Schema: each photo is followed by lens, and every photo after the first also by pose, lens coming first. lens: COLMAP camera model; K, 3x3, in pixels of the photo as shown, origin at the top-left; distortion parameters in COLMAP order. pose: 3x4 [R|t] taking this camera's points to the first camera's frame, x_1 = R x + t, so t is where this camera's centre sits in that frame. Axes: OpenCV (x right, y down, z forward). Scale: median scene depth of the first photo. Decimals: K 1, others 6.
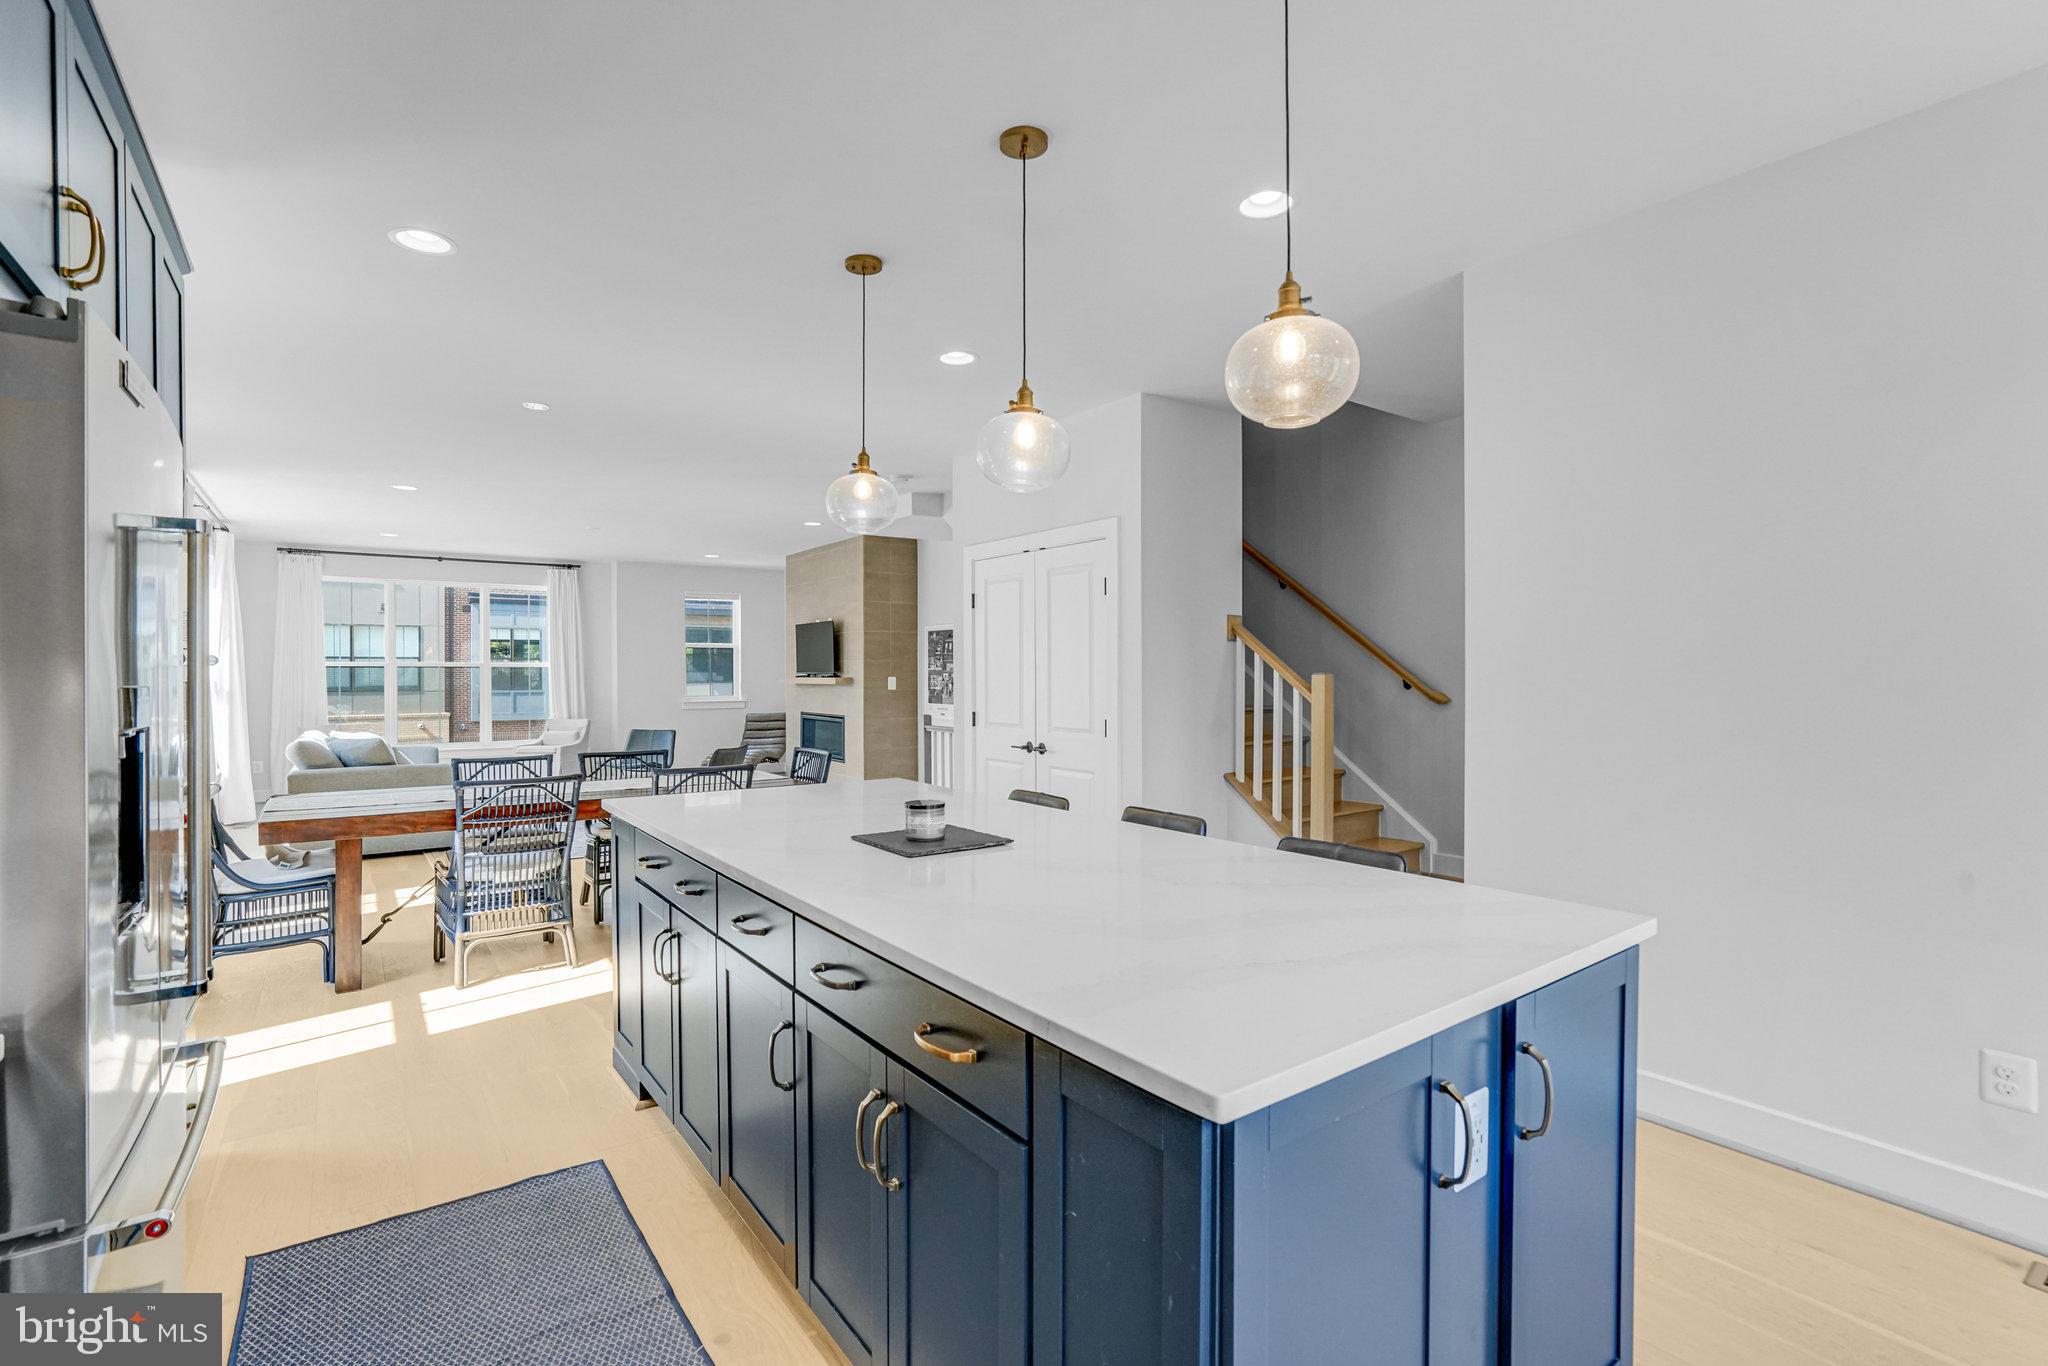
lens RADIAL K [[931.1, 0, 1002.5], [0, 931.1, 686.2], [0, 0, 1]] dist [-0.041026, 0.011288]
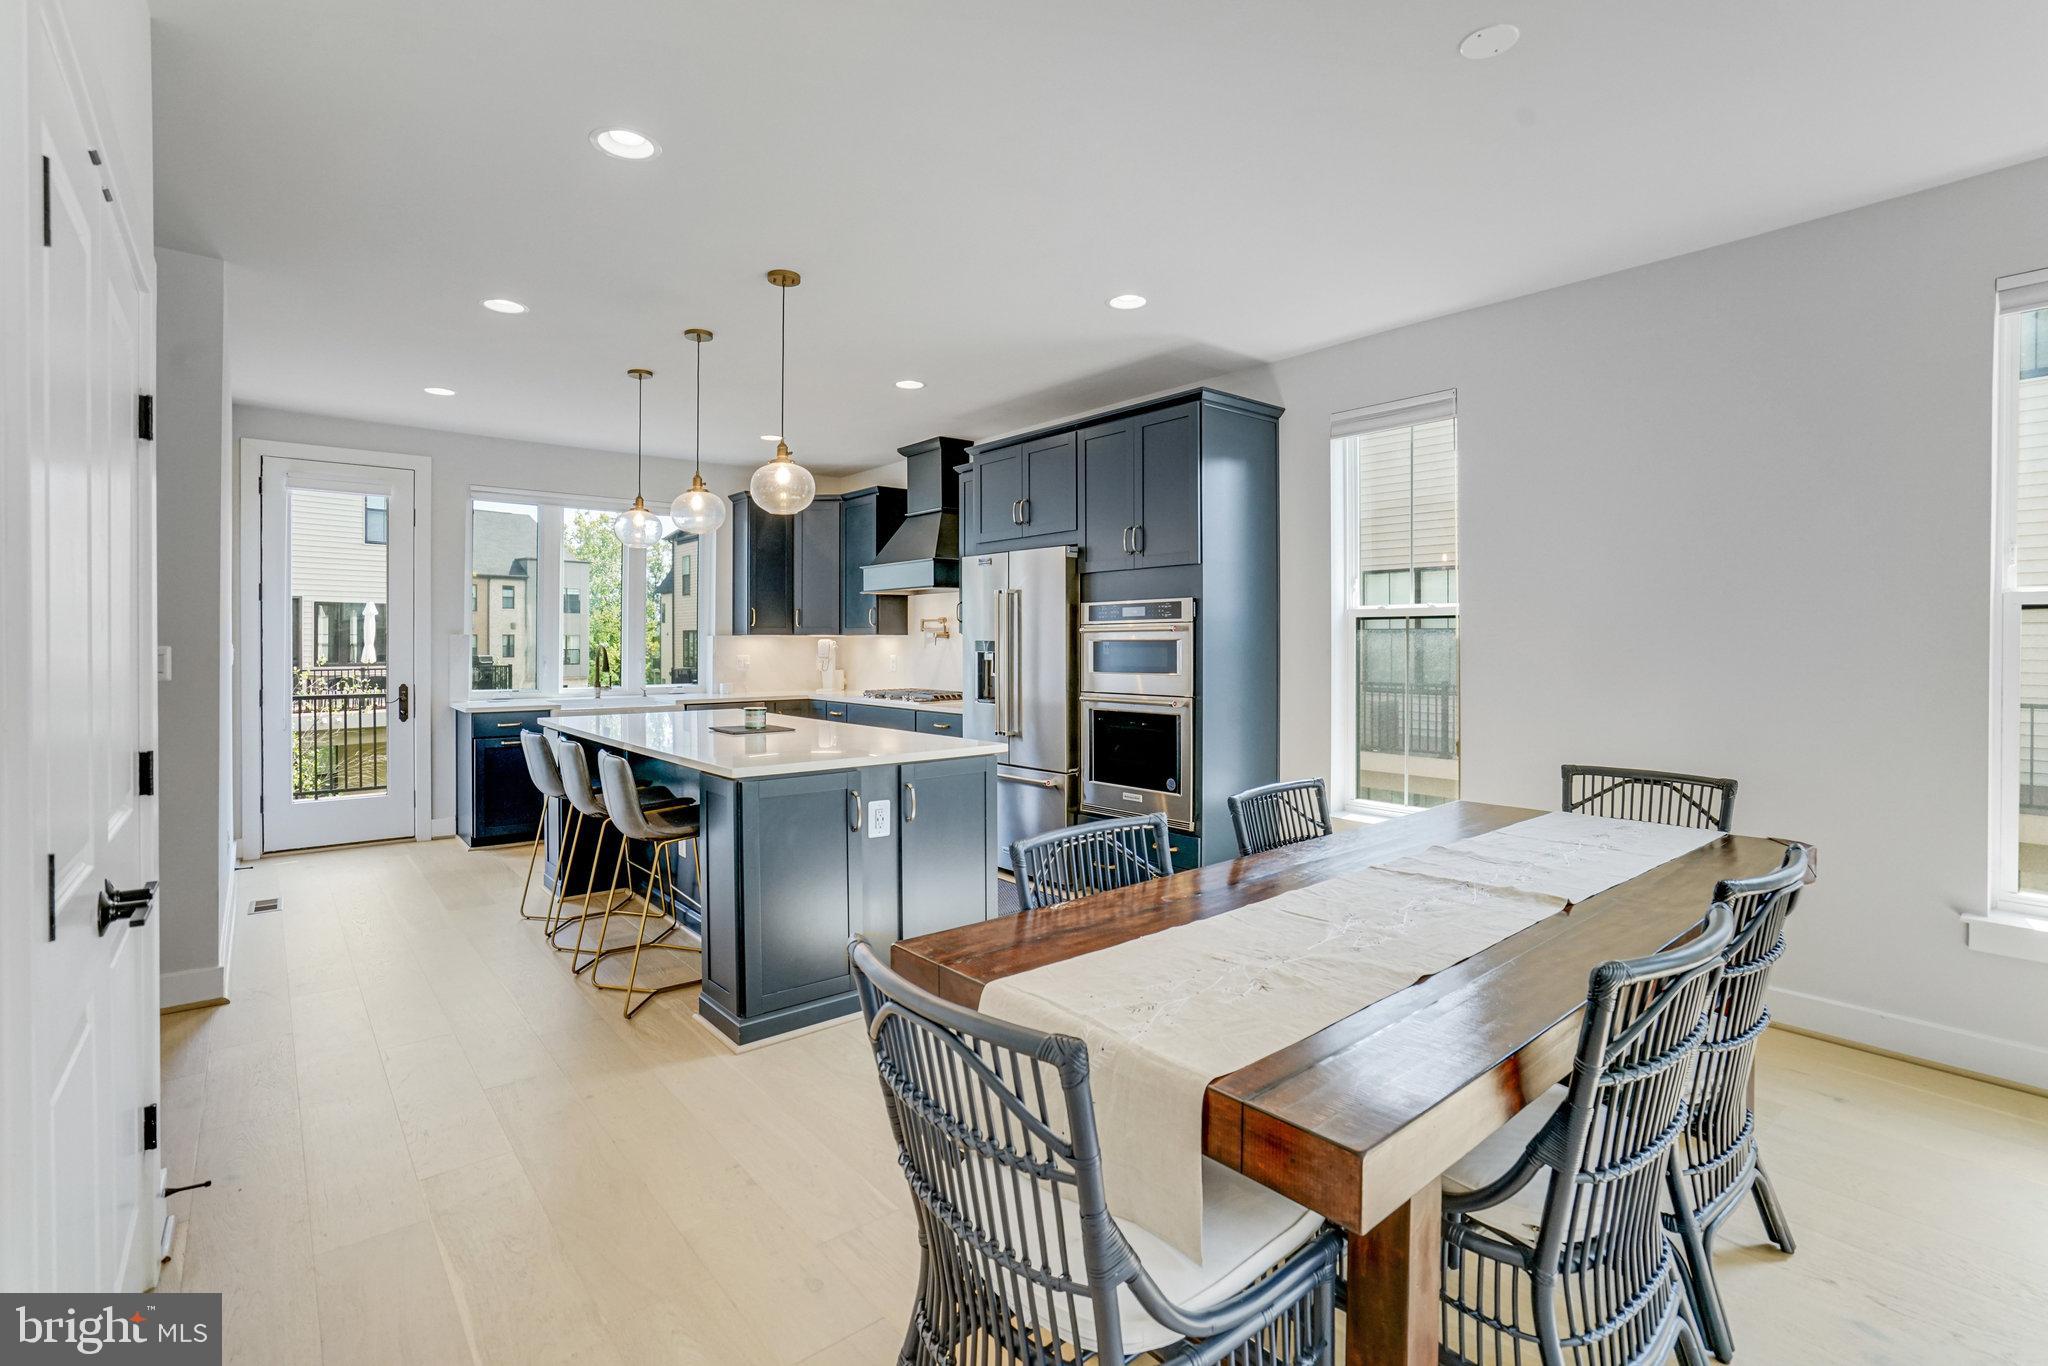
lens RADIAL K [[953.3, 0, 1021.1], [0, 953.3, 650.0], [0, 0, 1]] dist [-0.042634, 0.010604]
pose [[-0.998191, 0.005039, -0.059910, -0.118801], [0.003497, 0.999661, 0.025804, -0.008306], [0.060020, 0.025548, -0.997870, 0.694772]]
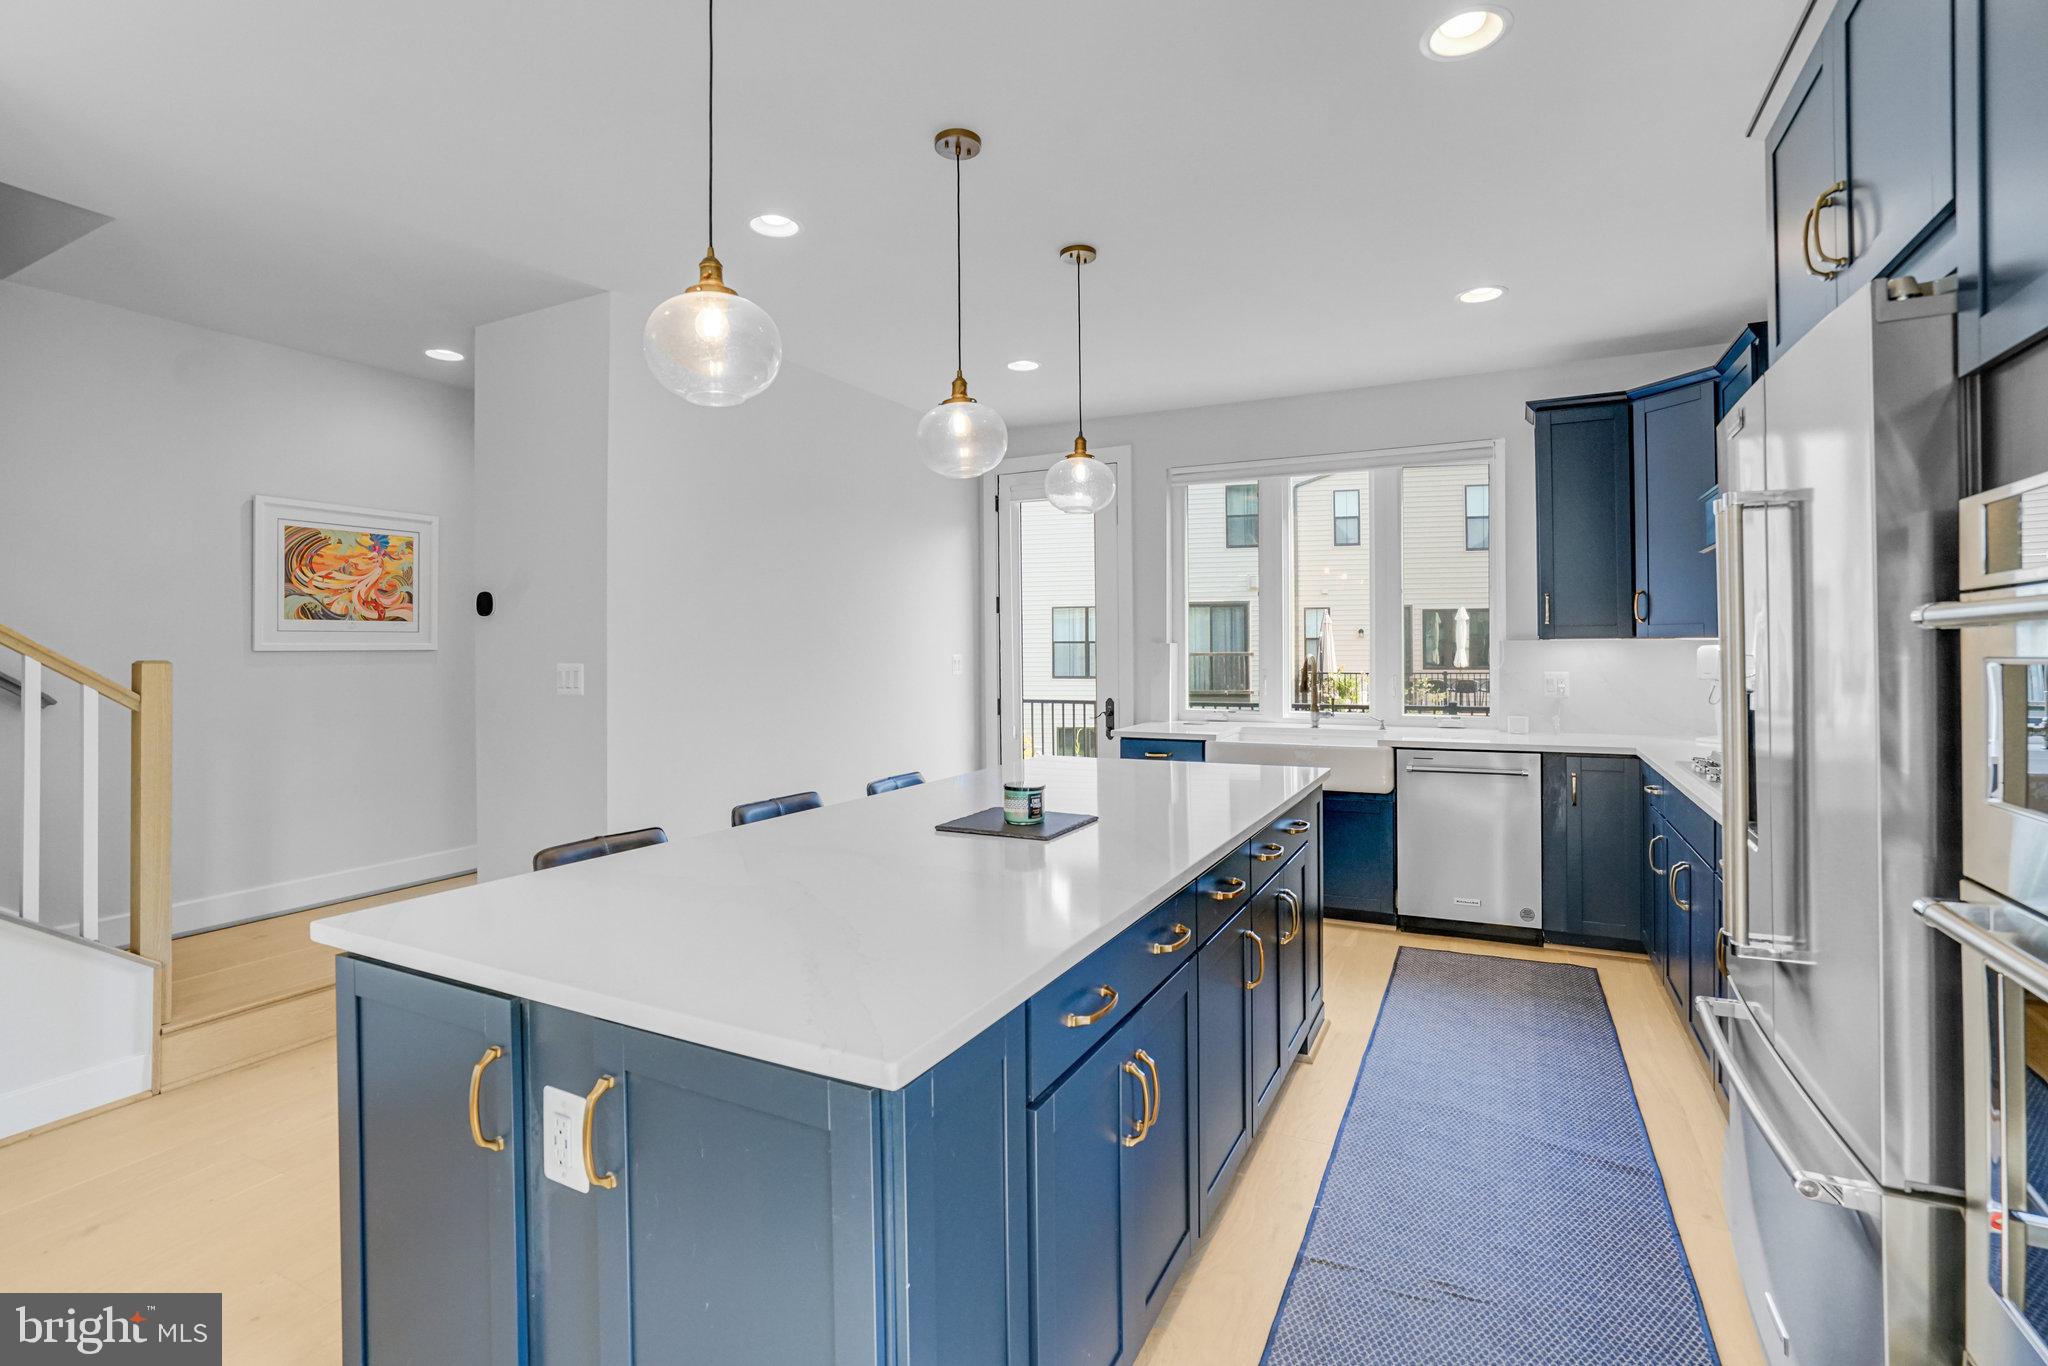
lens RADIAL K [[931.1, 0, 1036.7], [0, 931.1, 645.9], [0, 0, 1]] dist [-0.041026, 0.011288]
pose [[-0.458403, 0.010300, 0.888685, -0.228076], [0.024771, 0.999692, 0.001190, -0.004672], [-0.888399, 0.022559, -0.458517, 0.342648]]
